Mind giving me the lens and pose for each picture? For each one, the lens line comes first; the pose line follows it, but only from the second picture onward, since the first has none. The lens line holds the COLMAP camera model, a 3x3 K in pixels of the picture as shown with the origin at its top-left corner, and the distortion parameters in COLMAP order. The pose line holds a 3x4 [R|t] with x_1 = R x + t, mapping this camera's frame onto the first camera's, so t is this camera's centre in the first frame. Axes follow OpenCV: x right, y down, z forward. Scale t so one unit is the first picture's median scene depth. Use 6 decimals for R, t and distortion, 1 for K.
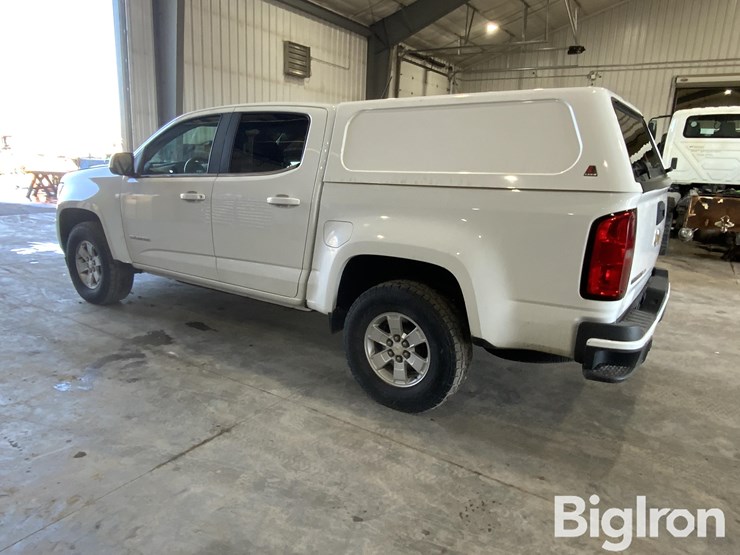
lens RADIAL K [[499.0, 0, 384.4], [0, 499.0, 261.3], [0, 0, 1]] dist [0.031855, -0.034857]
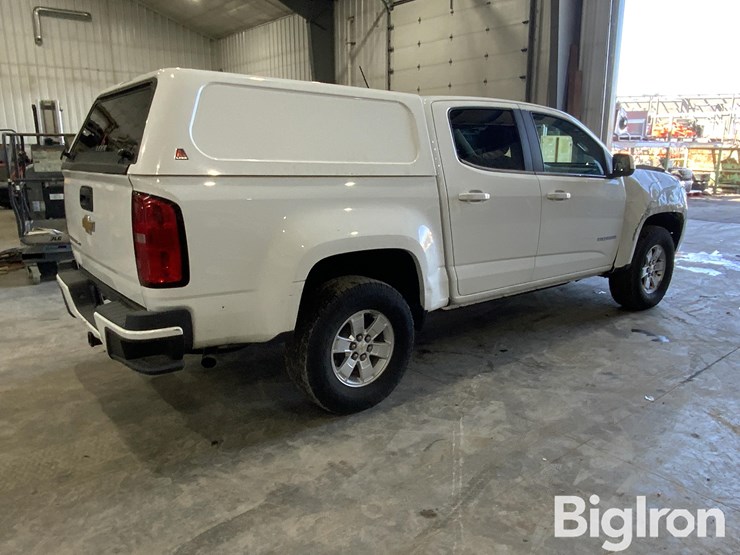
lens RADIAL K [[573.1, 0, 380.2], [0, 573.1, 278.9], [0, 0, 1]] dist [0.048308, -0.063296]
pose [[-0.306326, 0.177661, -0.935201, 1.129030], [-0.202499, 0.947782, 0.246379, -0.265842], [0.930139, 0.264849, -0.254354, 1.463757]]
